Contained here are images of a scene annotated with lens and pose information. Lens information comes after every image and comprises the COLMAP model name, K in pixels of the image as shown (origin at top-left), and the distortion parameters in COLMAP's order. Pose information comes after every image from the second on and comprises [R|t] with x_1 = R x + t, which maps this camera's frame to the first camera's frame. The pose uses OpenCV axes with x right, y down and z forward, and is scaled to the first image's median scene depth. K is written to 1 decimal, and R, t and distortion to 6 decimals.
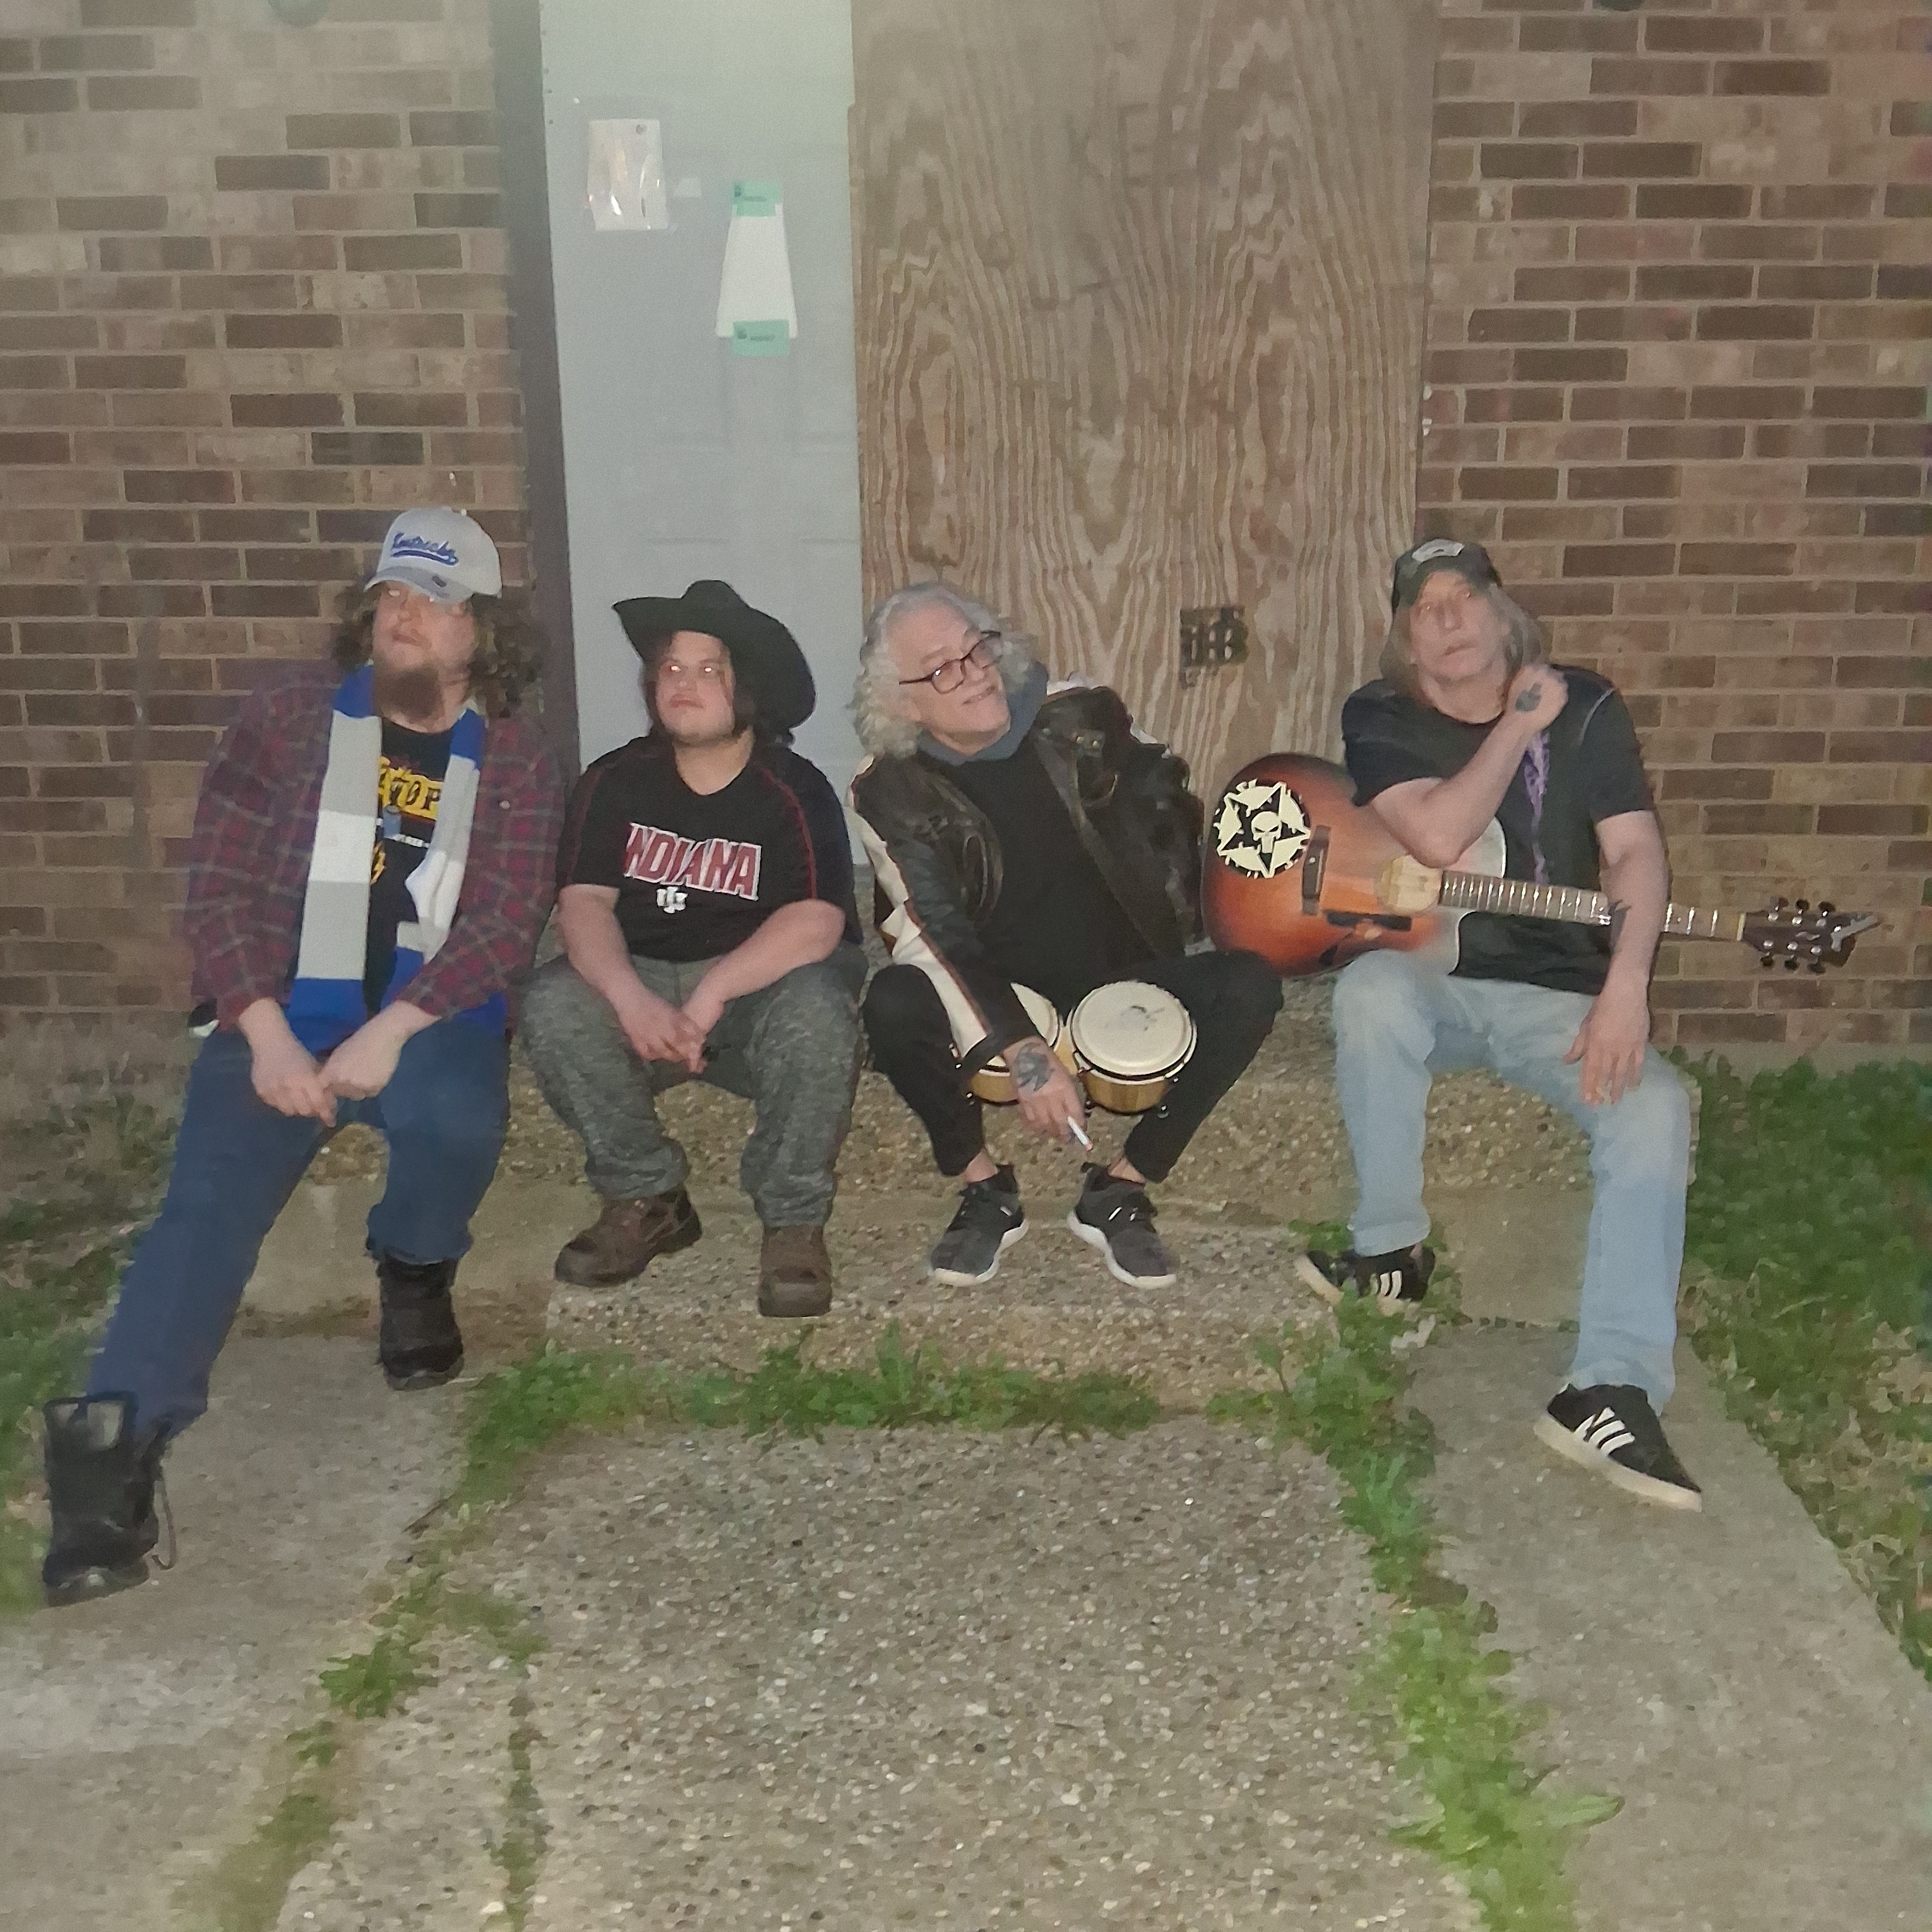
lens RADIAL K [[1884.5, 0, 982.1], [0, 1884.5, 966.5], [0, 0, 1]] dist [0.003922, 0.000000]
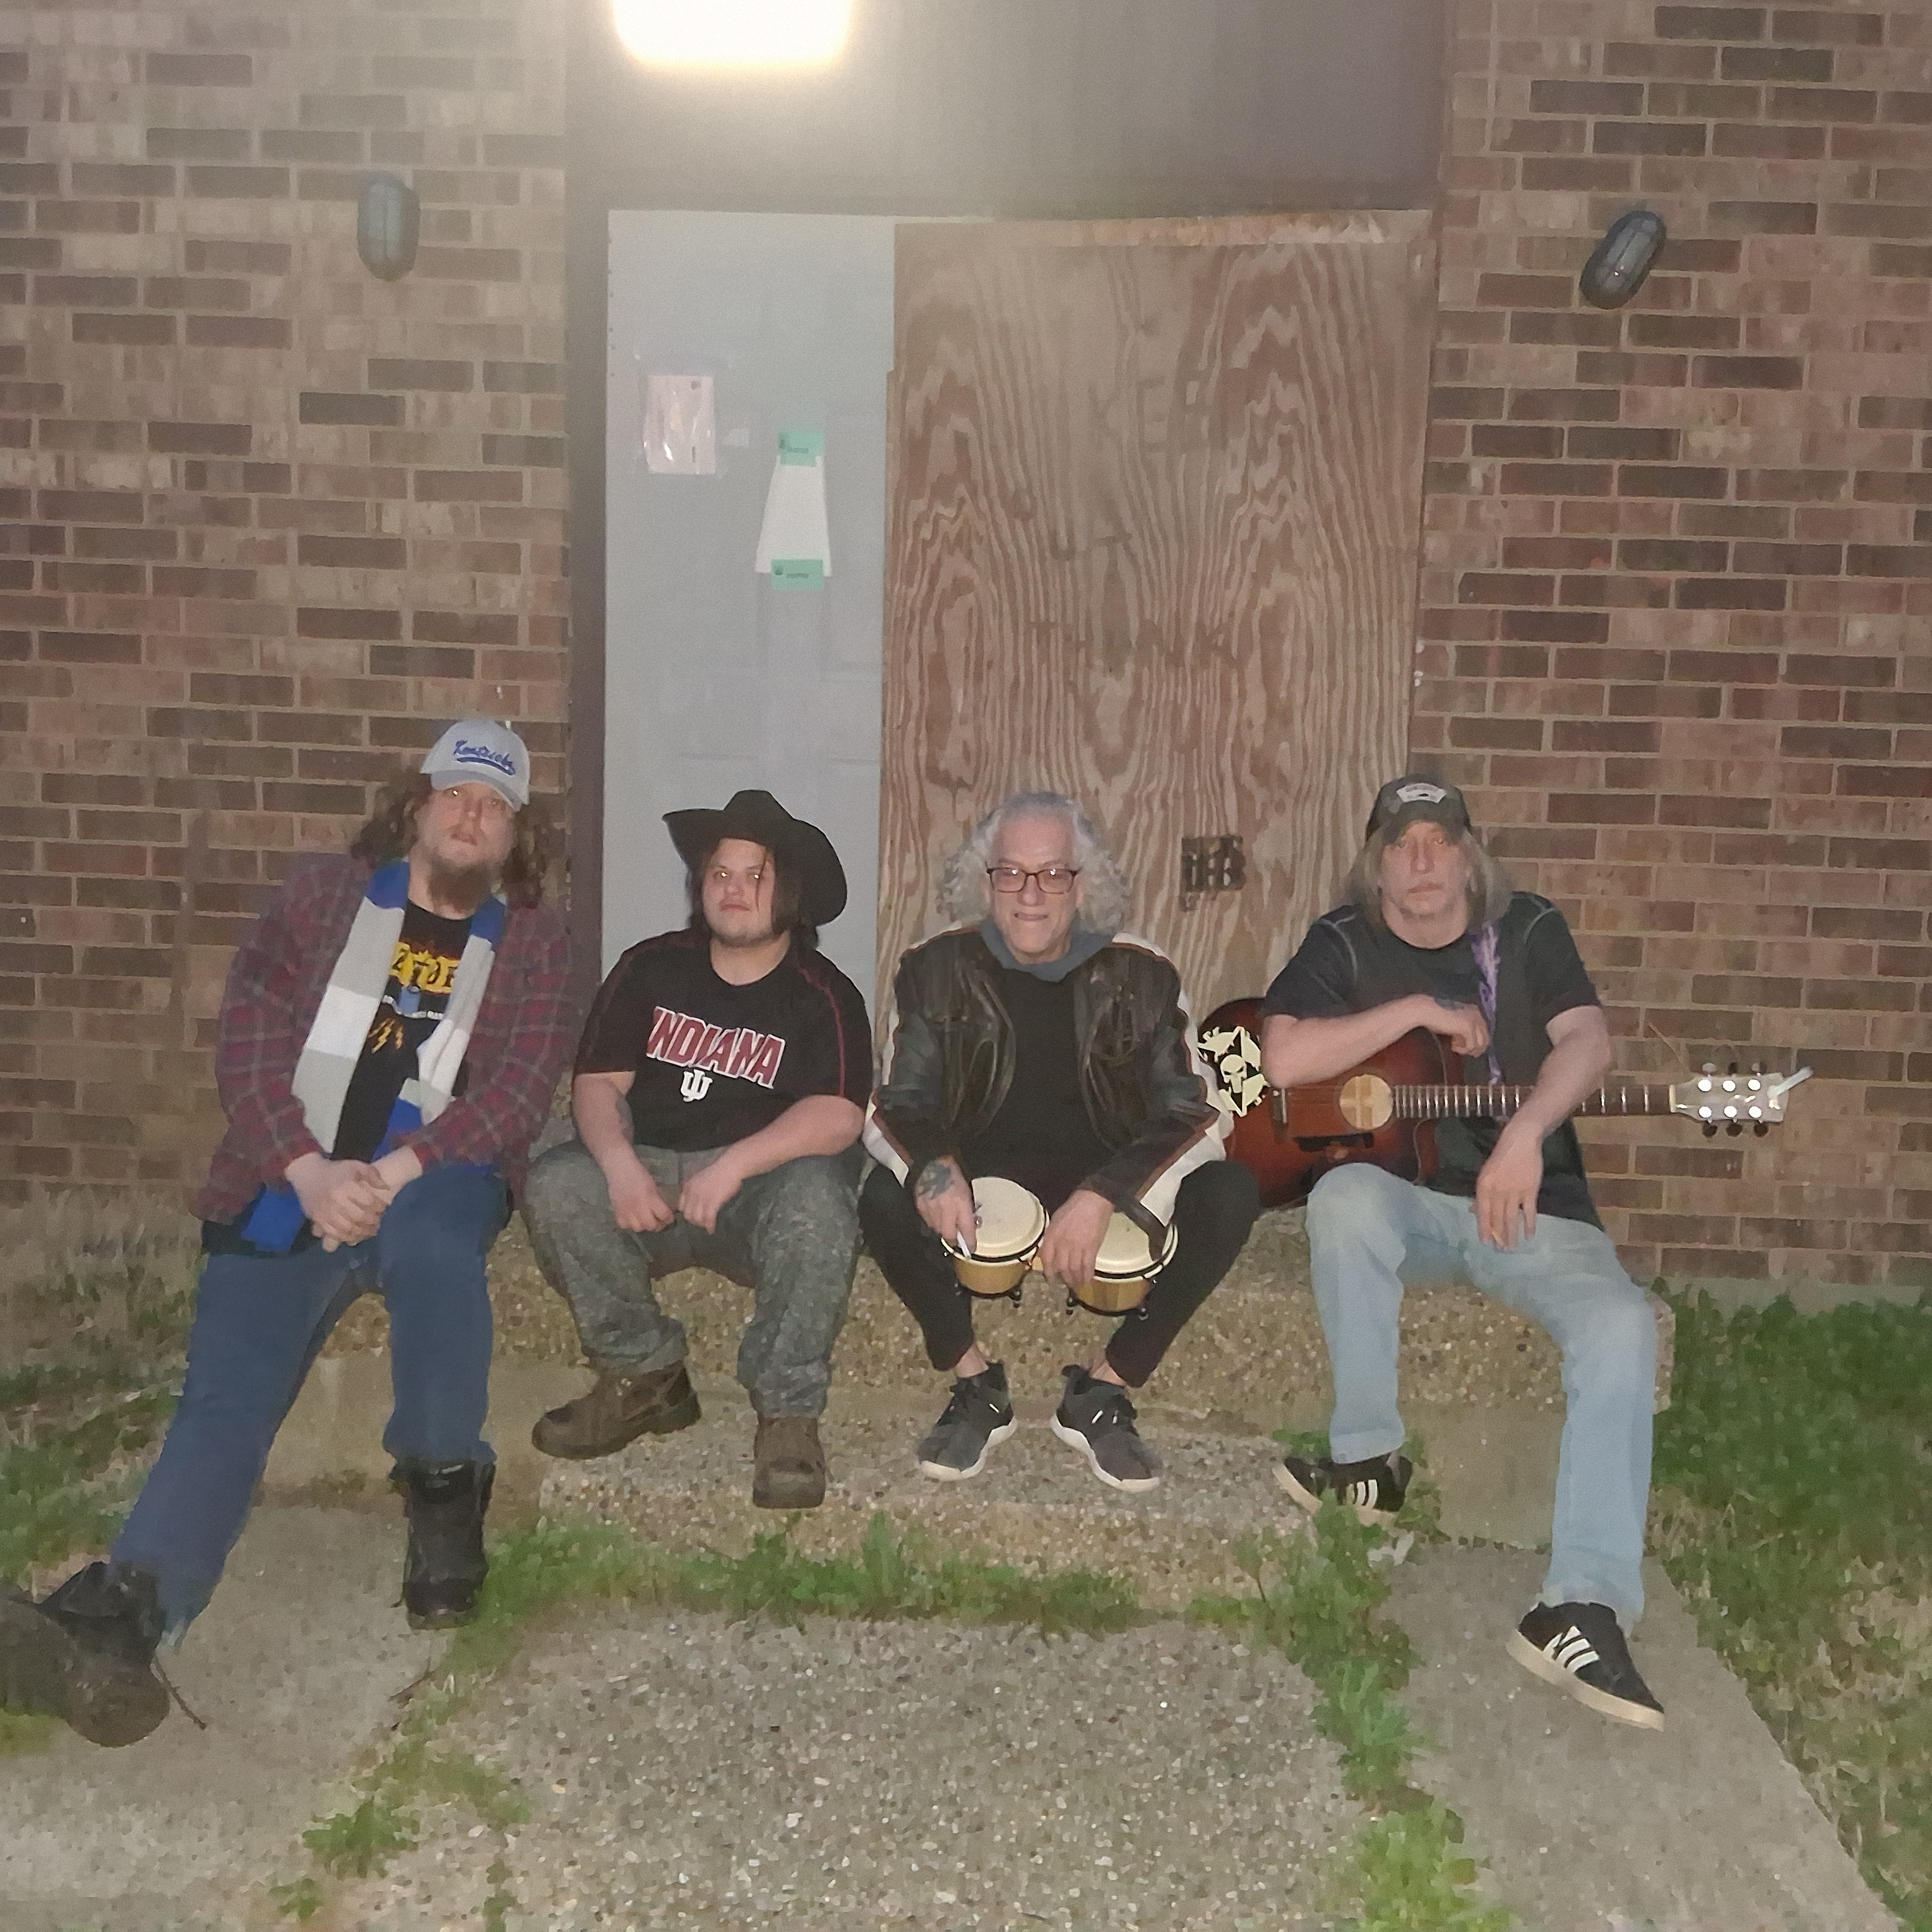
lens RADIAL K [[1884.5, 0, 972.0], [0, 1884.5, 964.8], [0, 0, 1]] dist [0.003922, 0.000000]
pose [[0.999216, 0.038339, -0.009865, 0.001345], [-0.039239, 0.992190, -0.118400, 0.013044], [0.005249, 0.118694, 0.992917, -0.047517]]
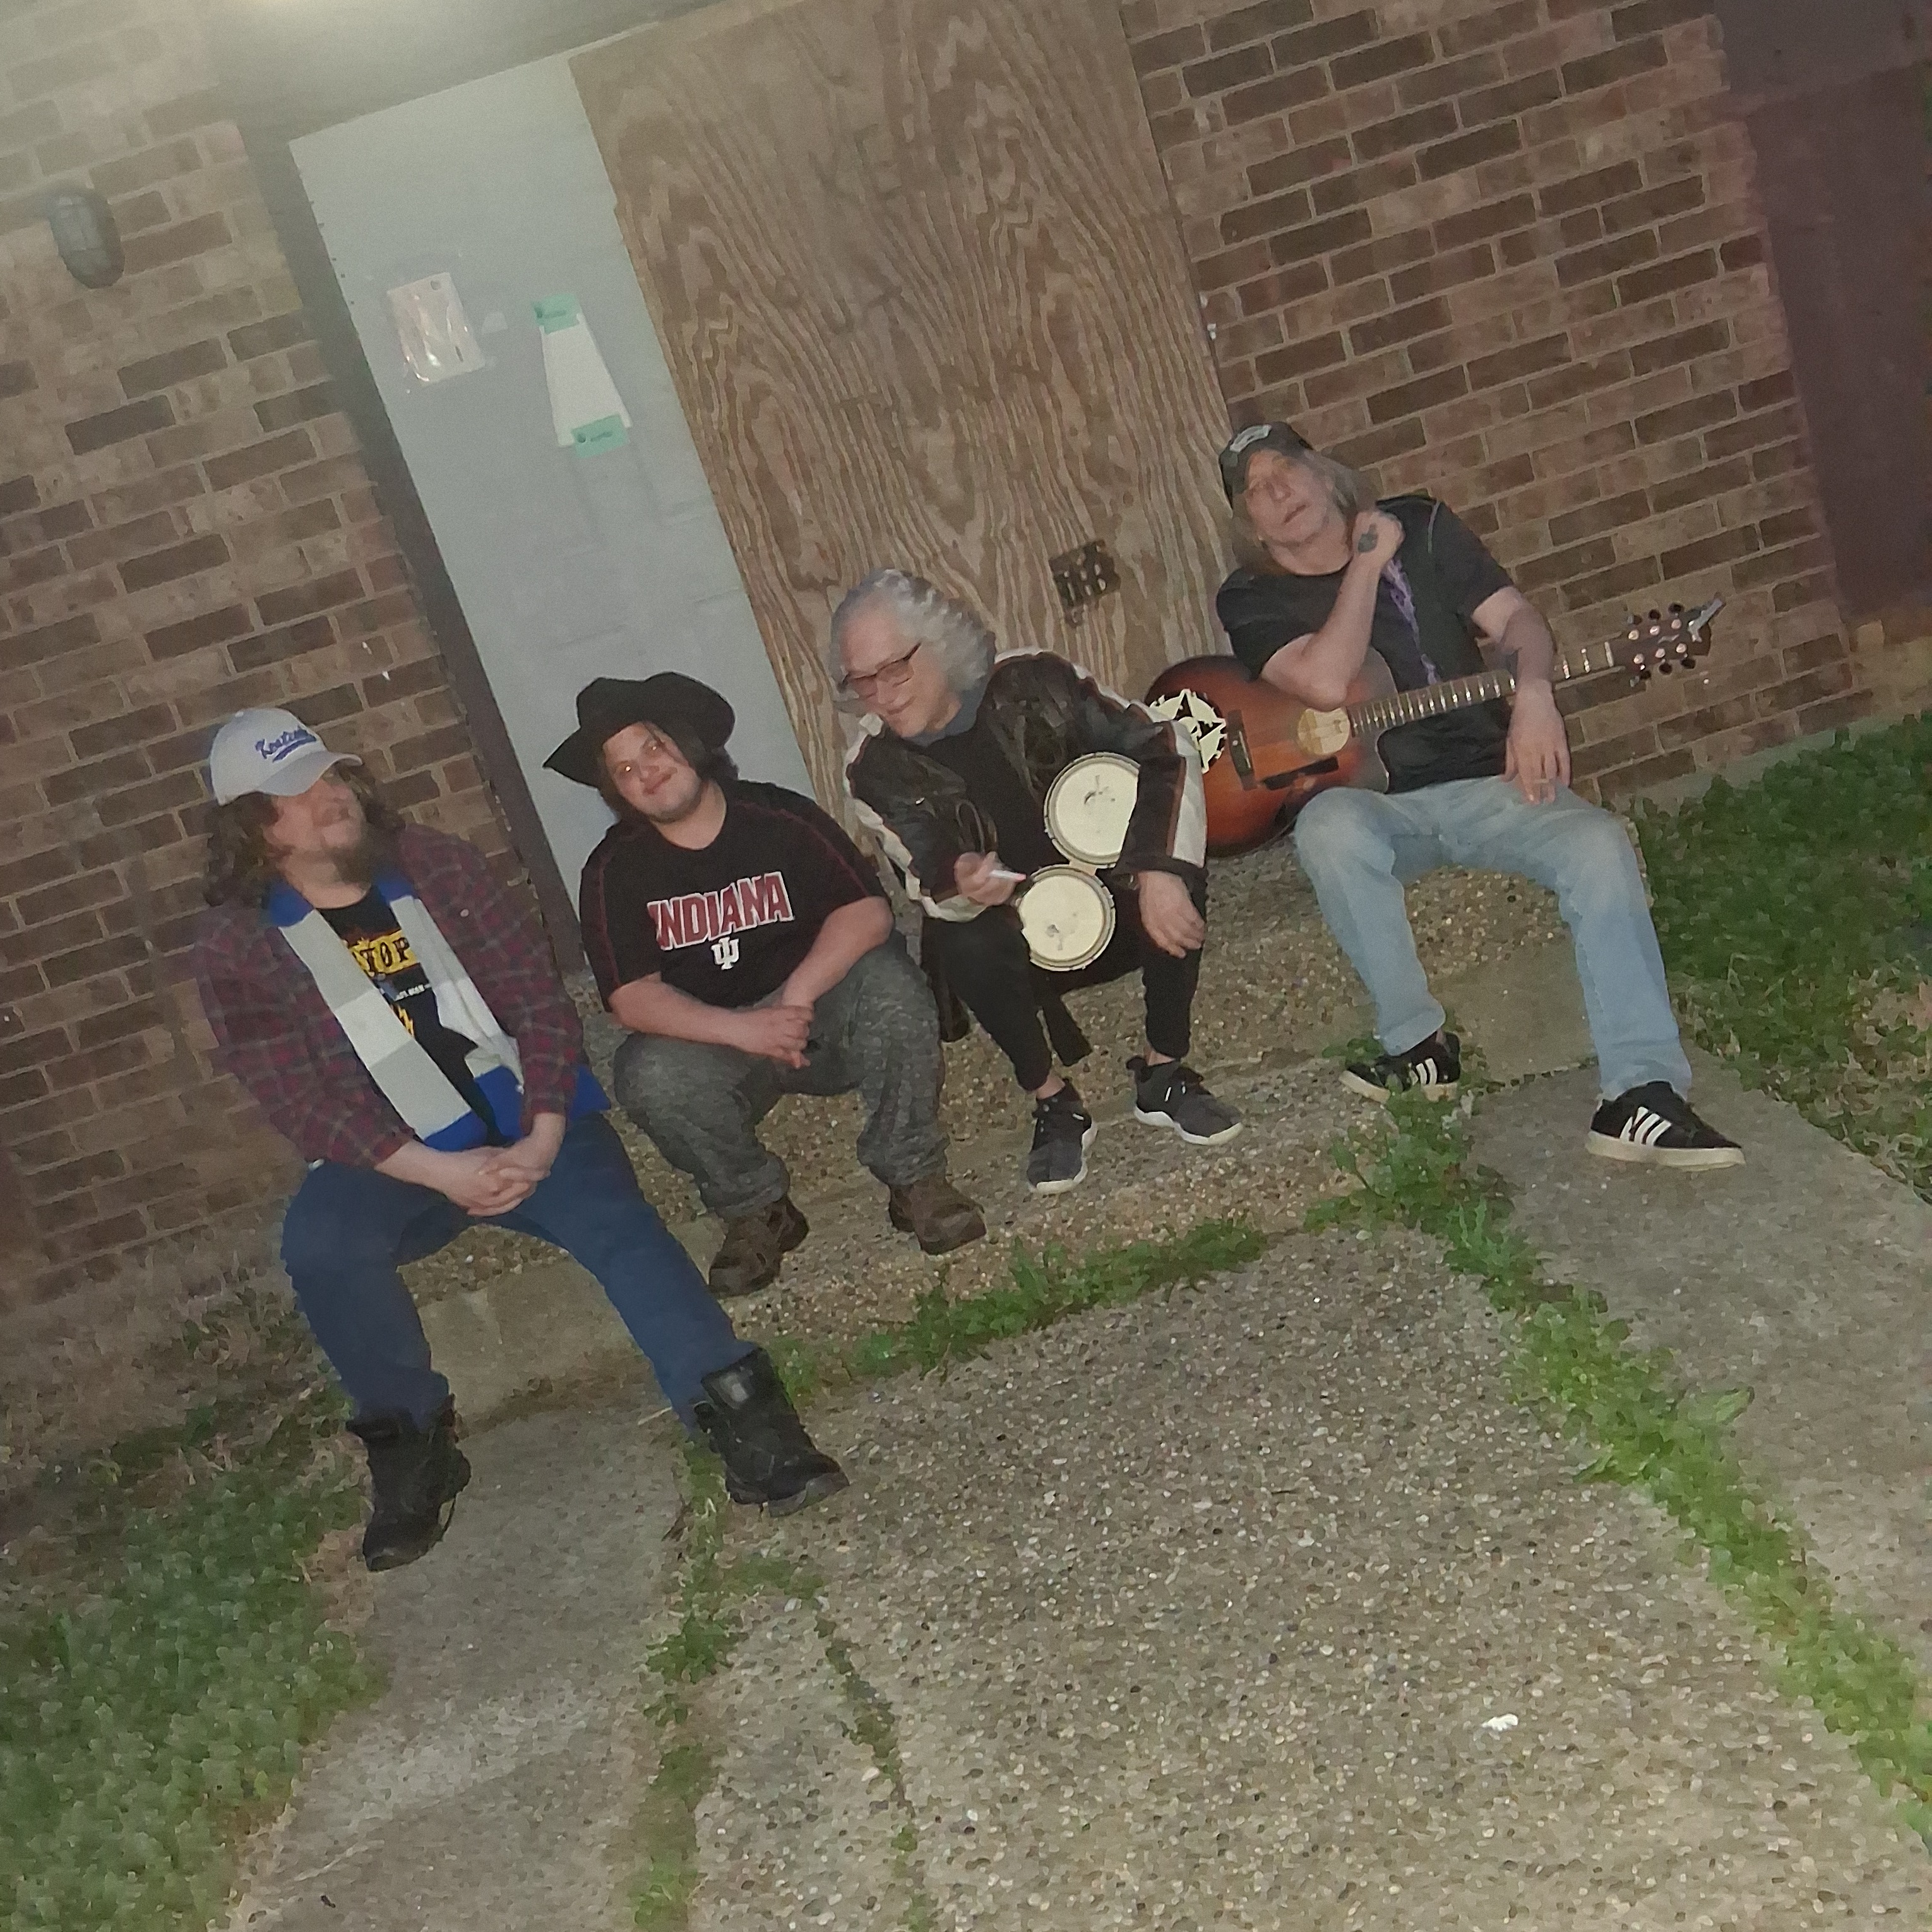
lens RADIAL K [[1884.5, 0, 982.0], [0, 1884.5, 970.5], [0, 0, 1]] dist [0.003922, 0.000000]
pose [[0.951410, -0.306703, 0.027438, -0.047628], [0.306705, 0.951795, 0.004249, 0.027136], [-0.027418, 0.004372, 0.999614, -0.114034]]
